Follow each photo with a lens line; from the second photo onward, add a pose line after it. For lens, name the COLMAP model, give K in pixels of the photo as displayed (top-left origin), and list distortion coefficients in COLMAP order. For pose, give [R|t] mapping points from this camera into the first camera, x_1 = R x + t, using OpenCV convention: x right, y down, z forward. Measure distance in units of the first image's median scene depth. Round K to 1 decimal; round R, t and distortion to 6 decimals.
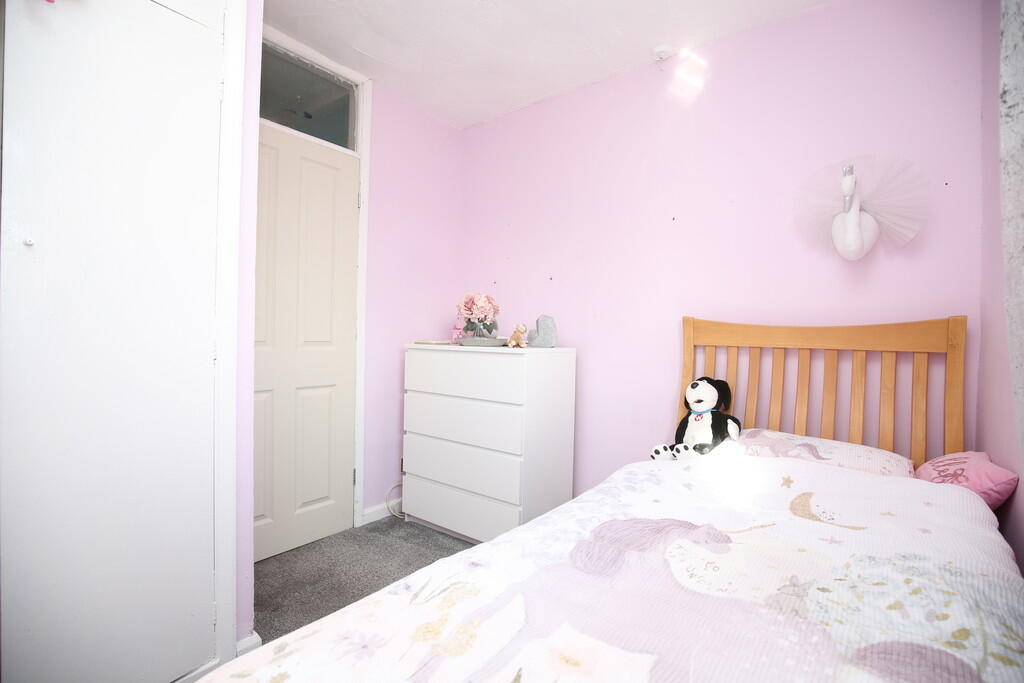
lens RADIAL K [[470.1, 0, 509.3], [0, 470.1, 343.9], [0, 0, 1]] dist [-0.027455, -0.000190]
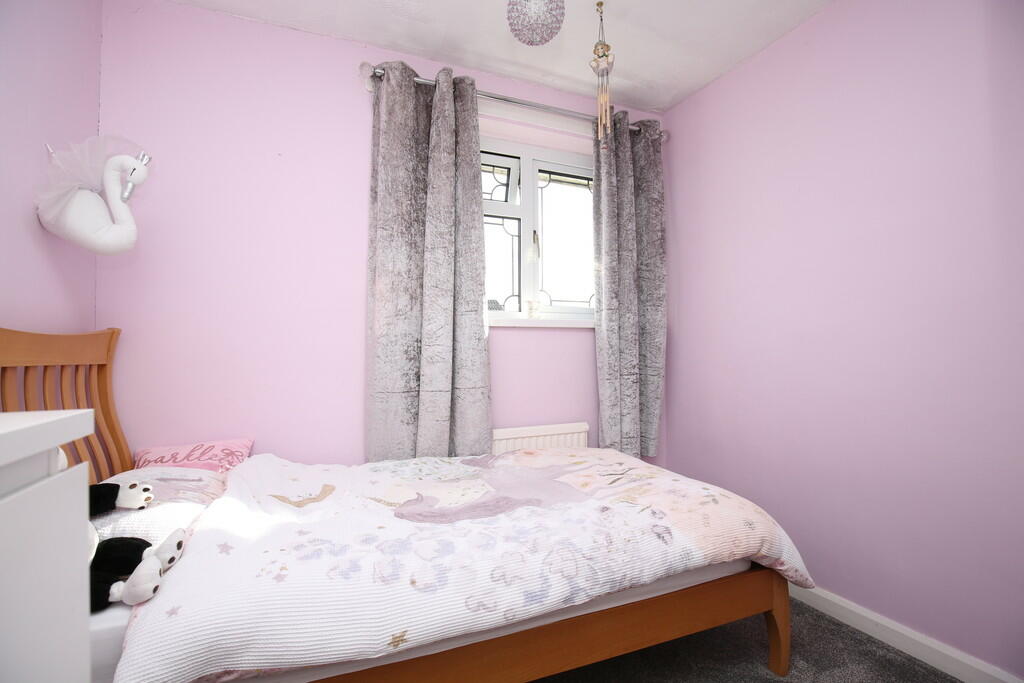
lens RADIAL K [[470.1, 0, 510.6], [0, 470.1, 337.0], [0, 0, 1]] dist [-0.027455, -0.000190]
pose [[-0.867498, 0.004208, 0.497423, -0.435095], [0.002406, 0.999988, -0.004264, -0.048524], [-0.497435, -0.002502, -0.867498, 1.928319]]
